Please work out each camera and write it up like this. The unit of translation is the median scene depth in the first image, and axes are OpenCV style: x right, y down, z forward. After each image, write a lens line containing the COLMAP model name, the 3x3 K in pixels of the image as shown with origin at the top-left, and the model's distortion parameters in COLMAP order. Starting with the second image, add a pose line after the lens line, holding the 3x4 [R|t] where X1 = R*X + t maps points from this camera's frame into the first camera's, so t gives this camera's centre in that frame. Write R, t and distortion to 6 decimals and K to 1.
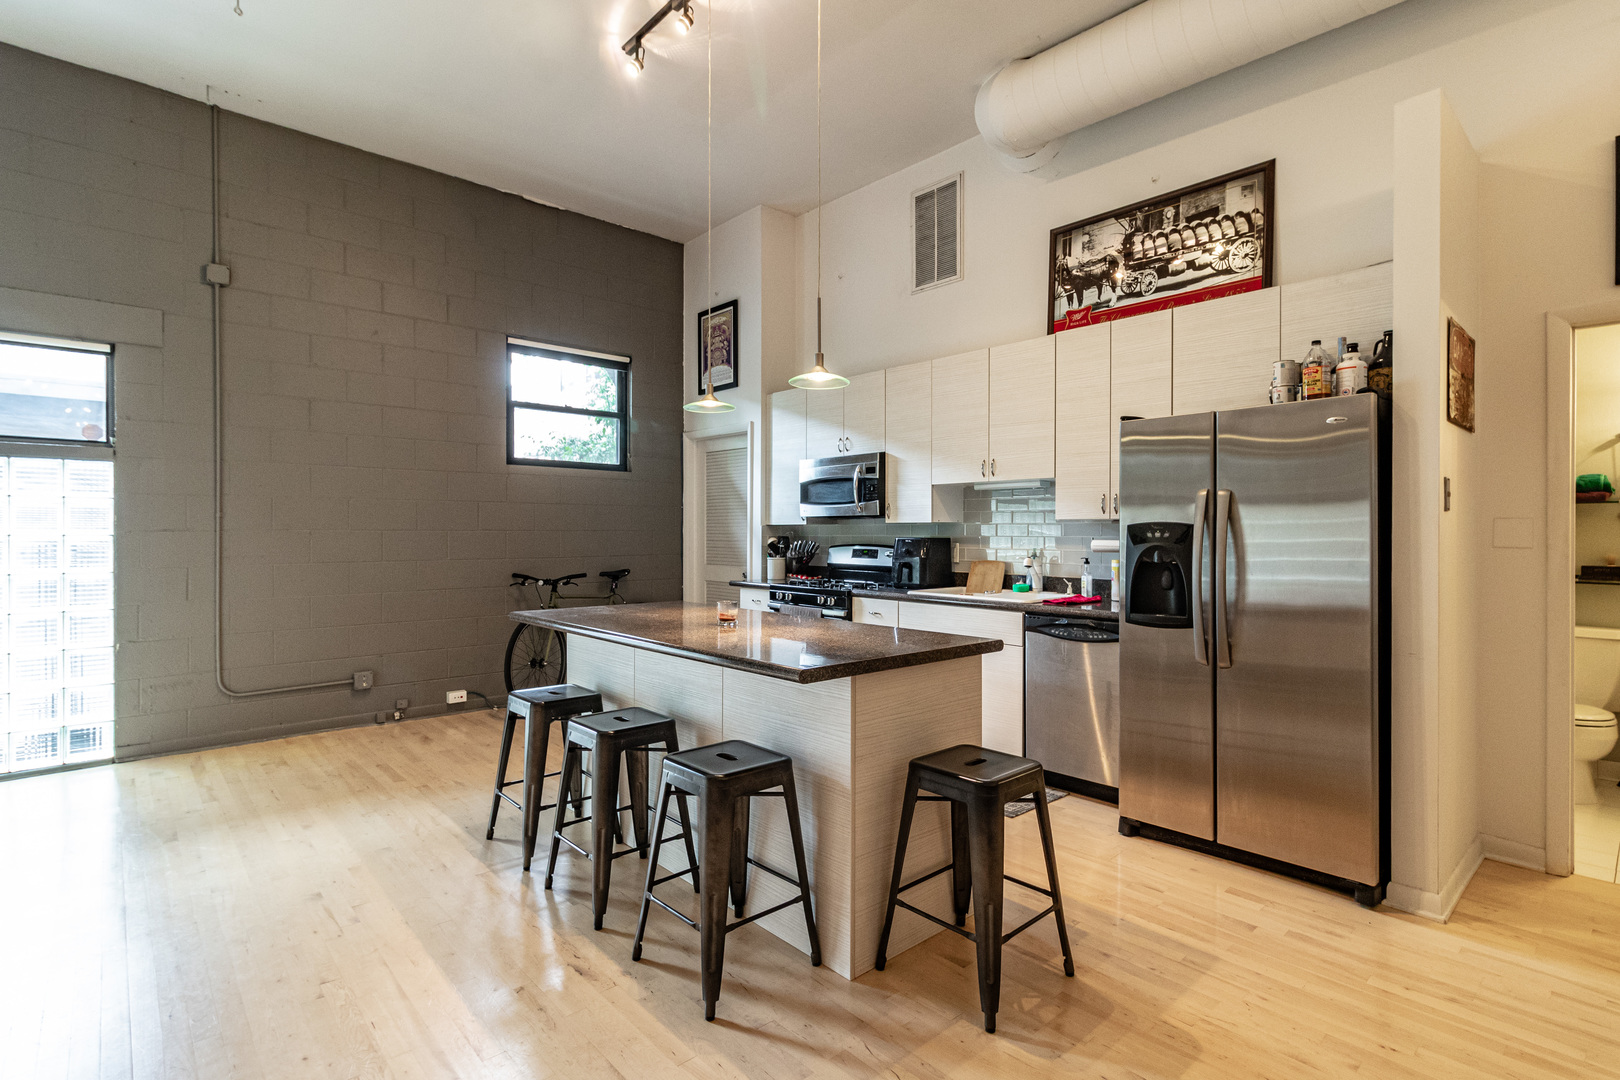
lens RADIAL K [[773.8, 0, 810.0], [0, 773.8, 540.0], [0, 0, 1]] dist [0.002227, 0.000809]
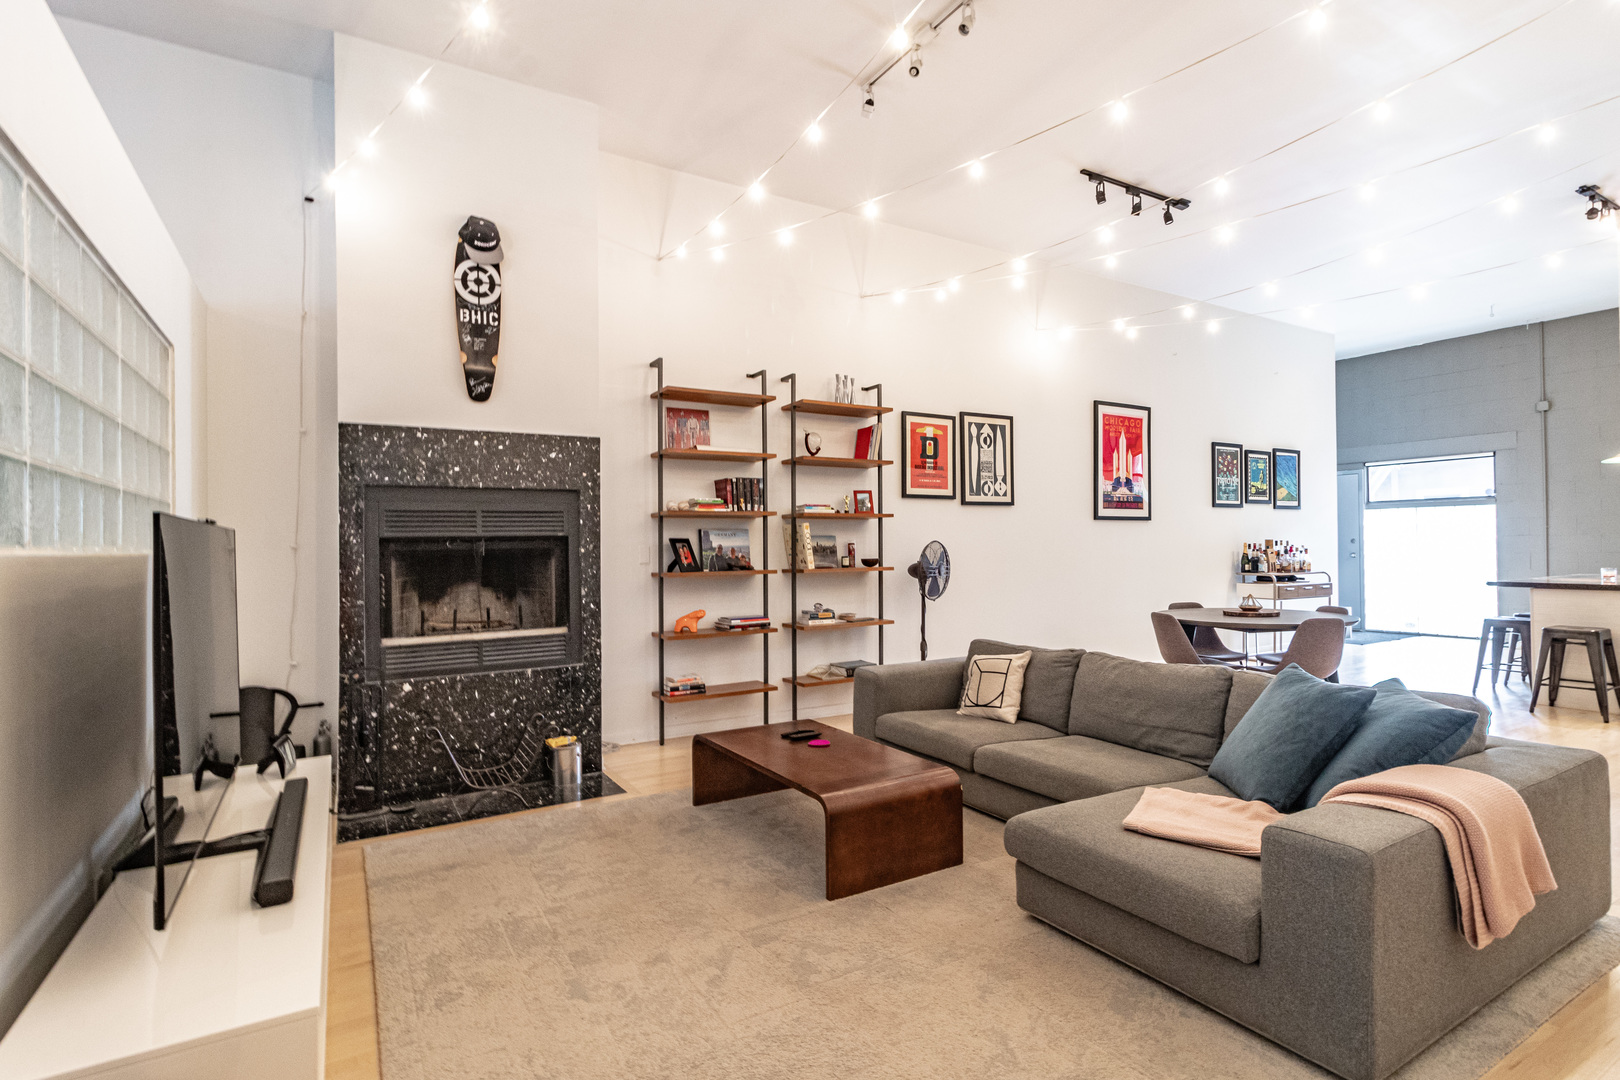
lens RADIAL K [[784.7, 0, 810.0], [0, 784.7, 540.0], [0, 0, 1]] dist [0.001793, 0.000201]
pose [[-0.192826, -0.005881, -0.981215, 2.870147], [0.005357, 0.999961, -0.007046, 0.011484], [0.981218, -0.006615, -0.192787, -0.845324]]
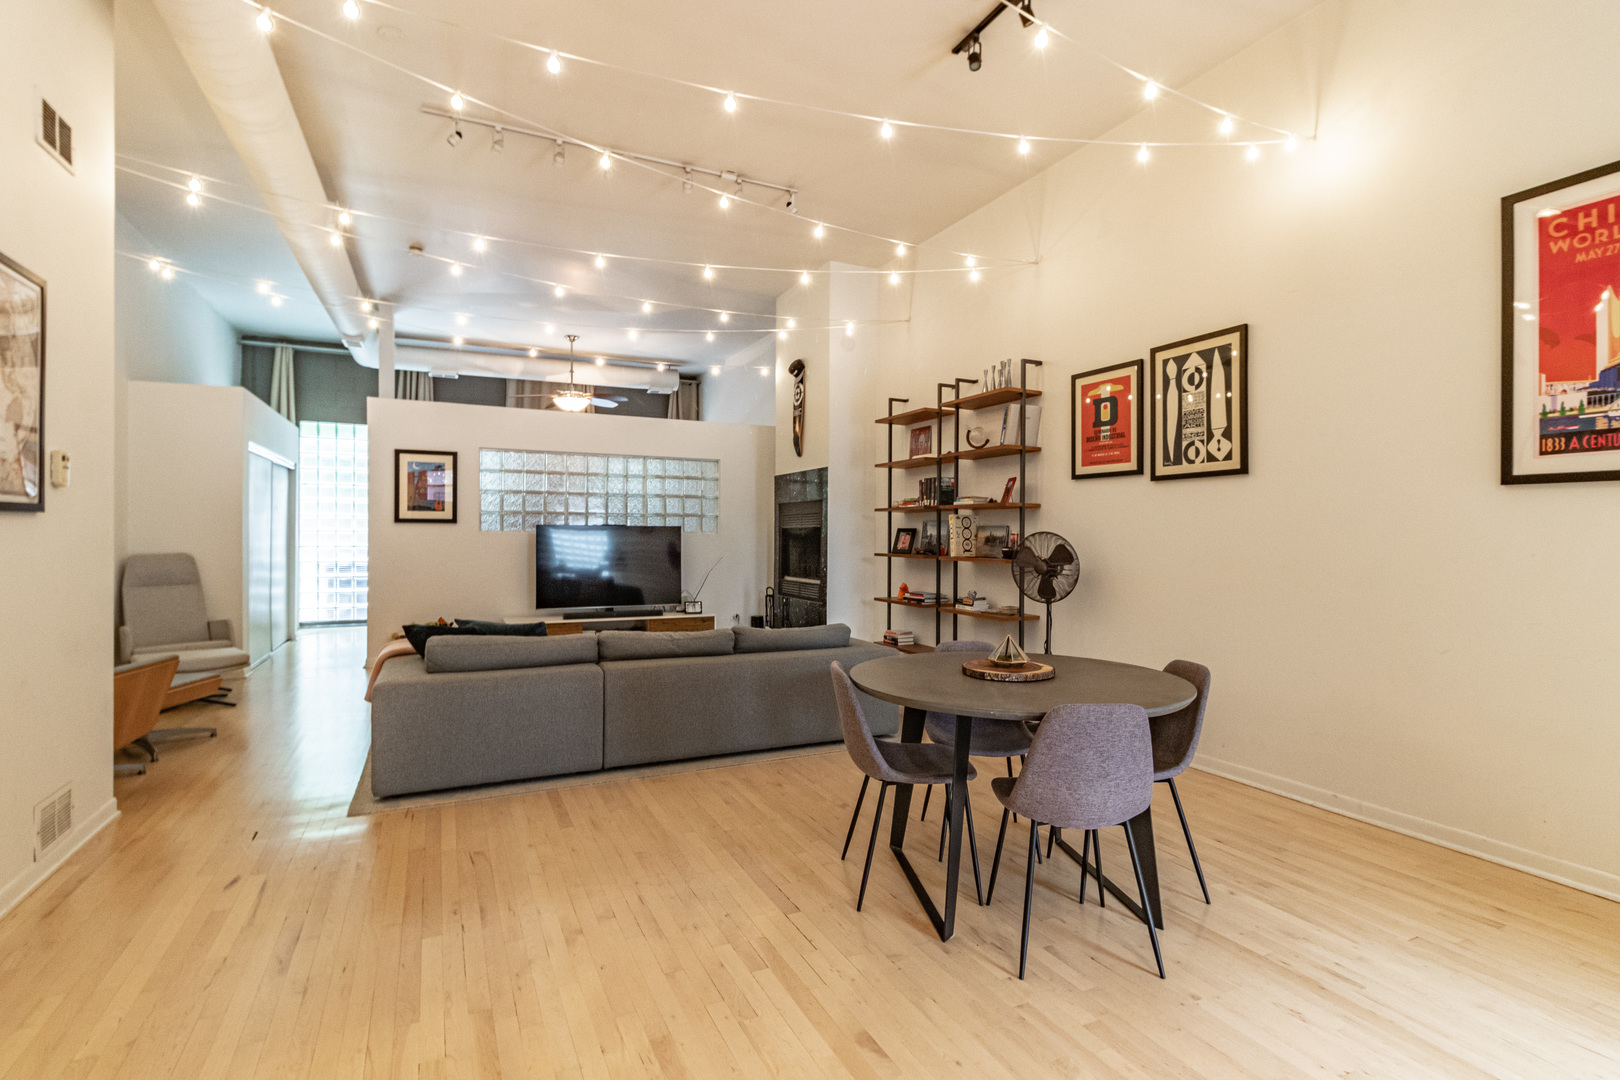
lens RADIAL K [[773.8, 0, 810.0], [0, 773.8, 540.0], [0, 0, 1]] dist [0.002227, 0.000809]
pose [[-0.959665, -0.009575, 0.280981, 0.473193], [-0.005935, 0.999887, 0.013804, -0.003729], [-0.281082, 0.011580, -0.959614, 1.113072]]
